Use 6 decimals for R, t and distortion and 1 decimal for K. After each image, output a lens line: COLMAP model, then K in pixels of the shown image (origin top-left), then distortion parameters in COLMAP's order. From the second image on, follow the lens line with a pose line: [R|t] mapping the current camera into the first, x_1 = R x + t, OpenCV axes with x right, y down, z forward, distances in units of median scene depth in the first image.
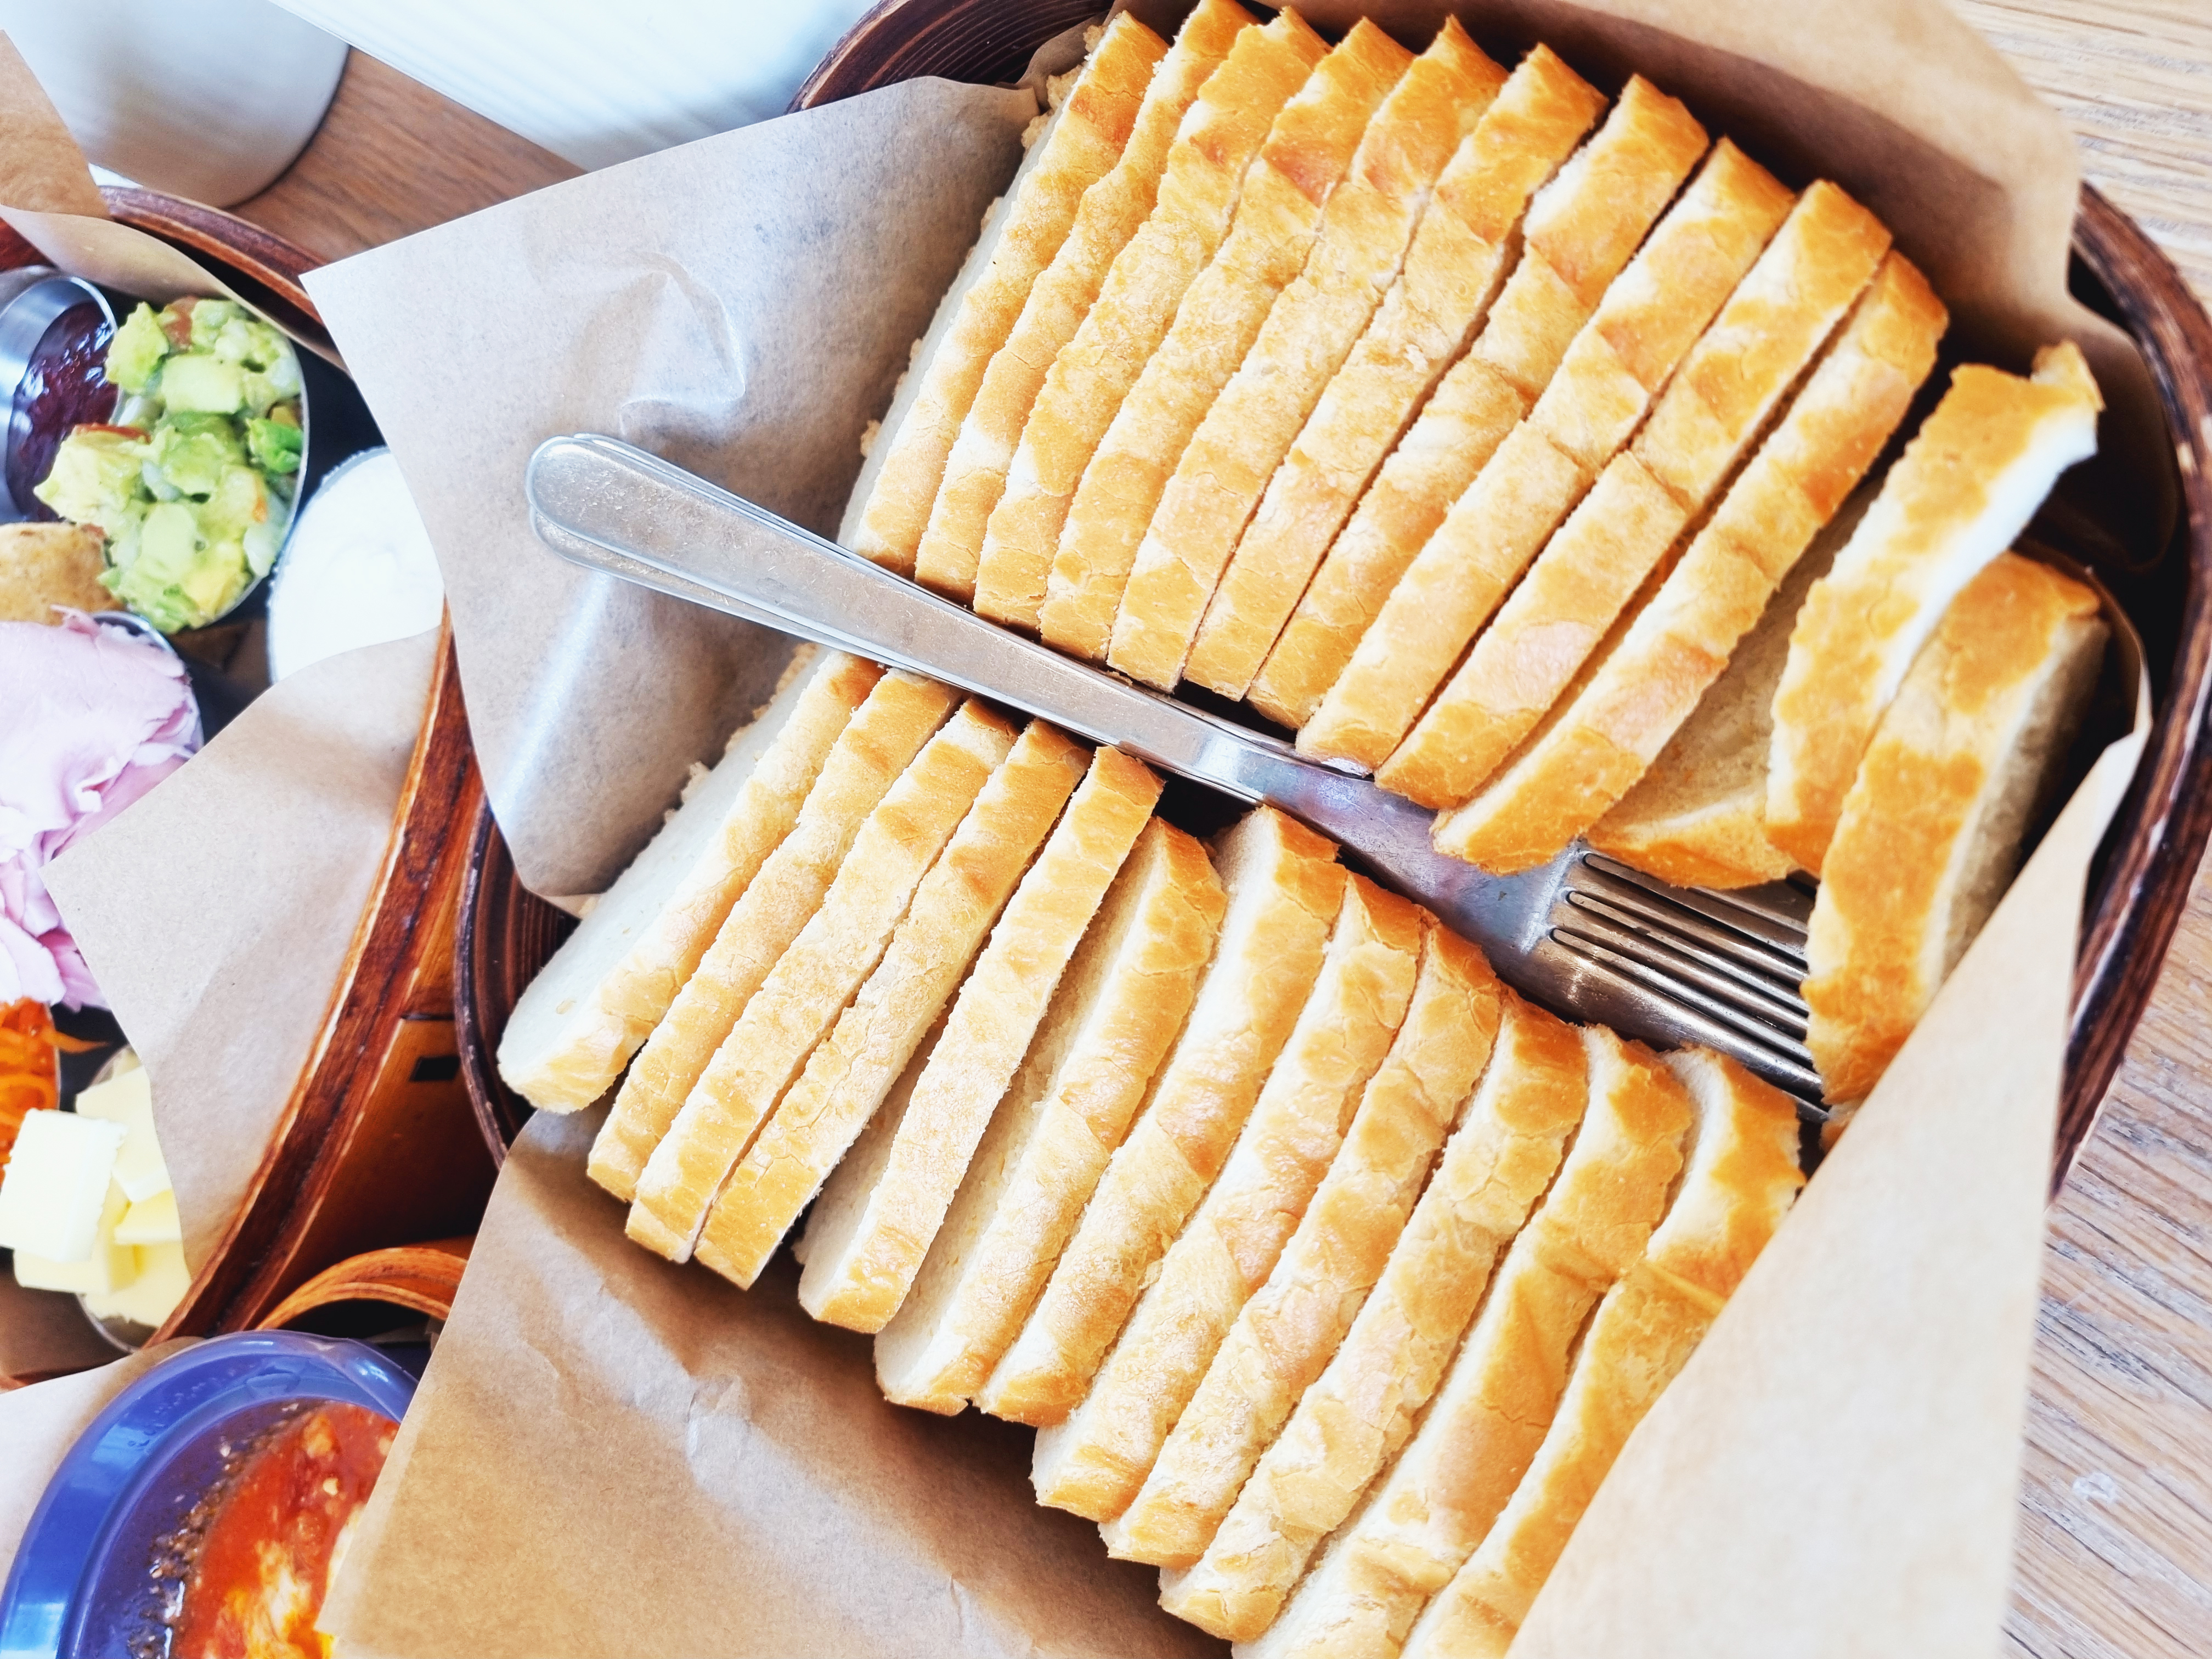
lens RADIAL K [[1669.5, 0, 1108.2], [0, 1669.5, 864.3], [0, 0, 1]] dist [0.011863, -0.001523]
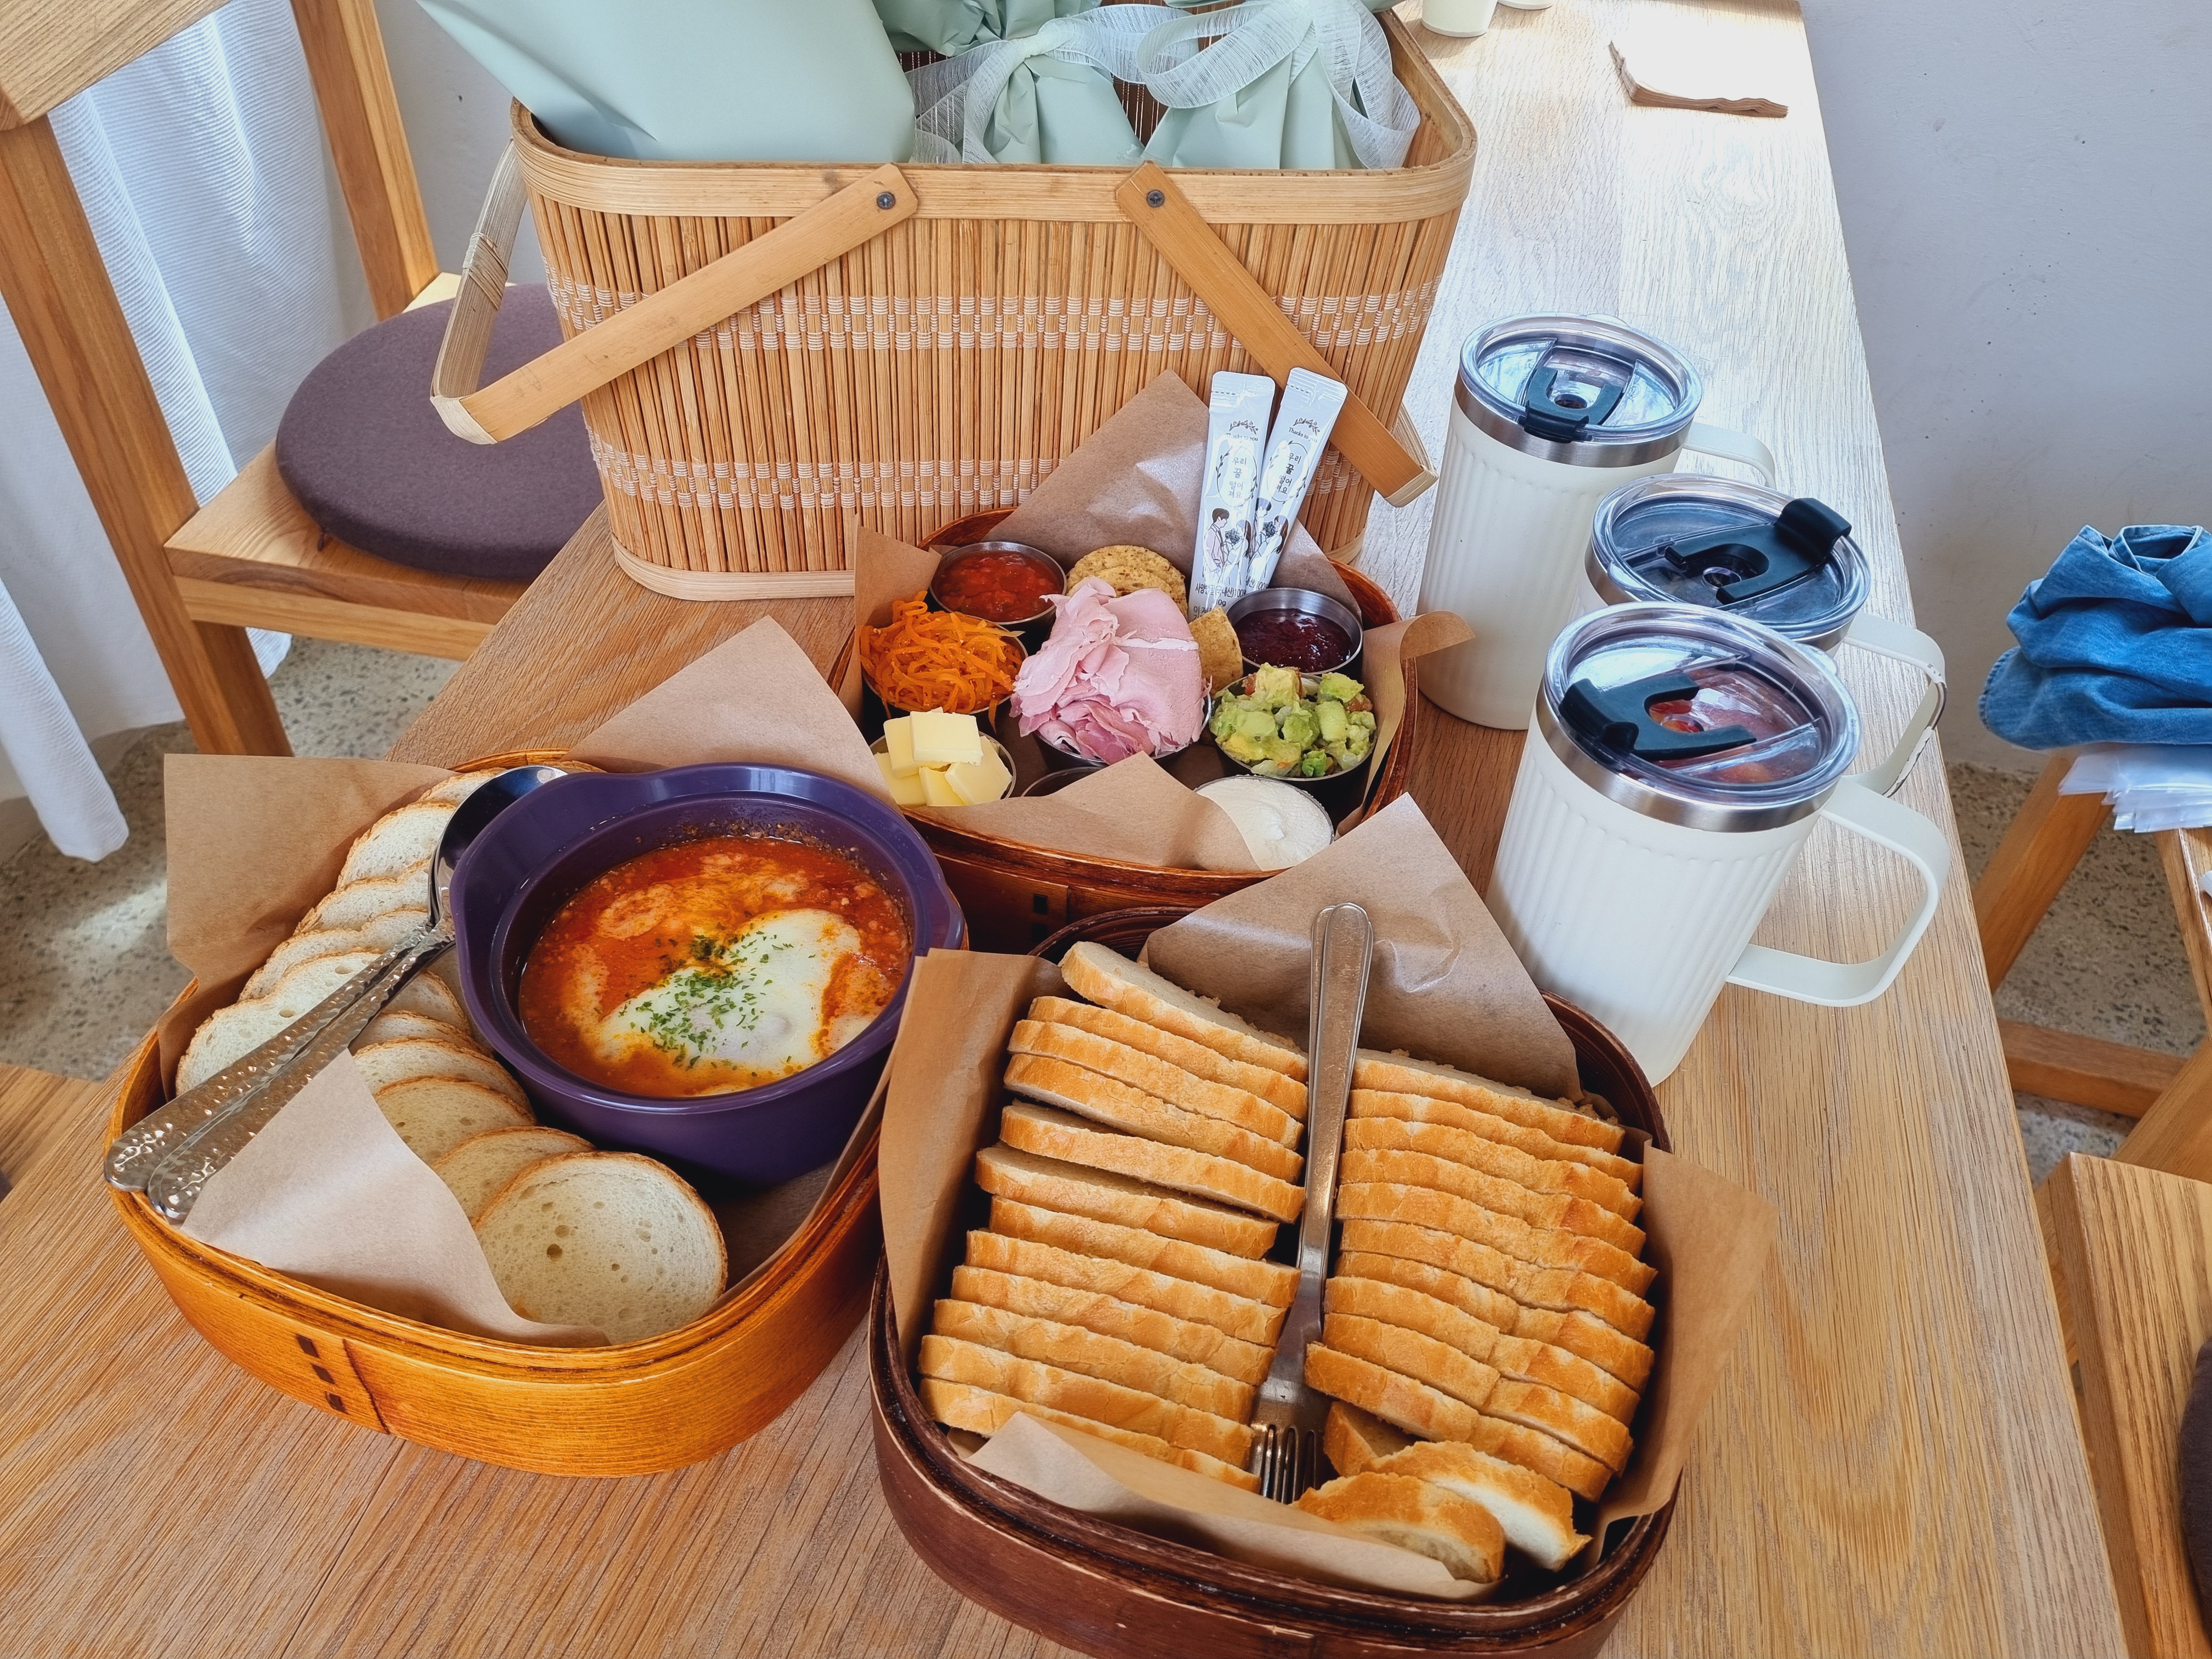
lens RADIAL K [[1643.0, 0, 1106.0], [0, 1643.0, 829.5], [0, 0, 1]] dist [0.042997, 0.002782]
pose [[0.216176, 0.935934, -0.278021, 0.091086], [-0.973345, 0.184250, -0.136567, 0.365374], [-0.076593, 0.300133, 0.950817, -1.094126]]
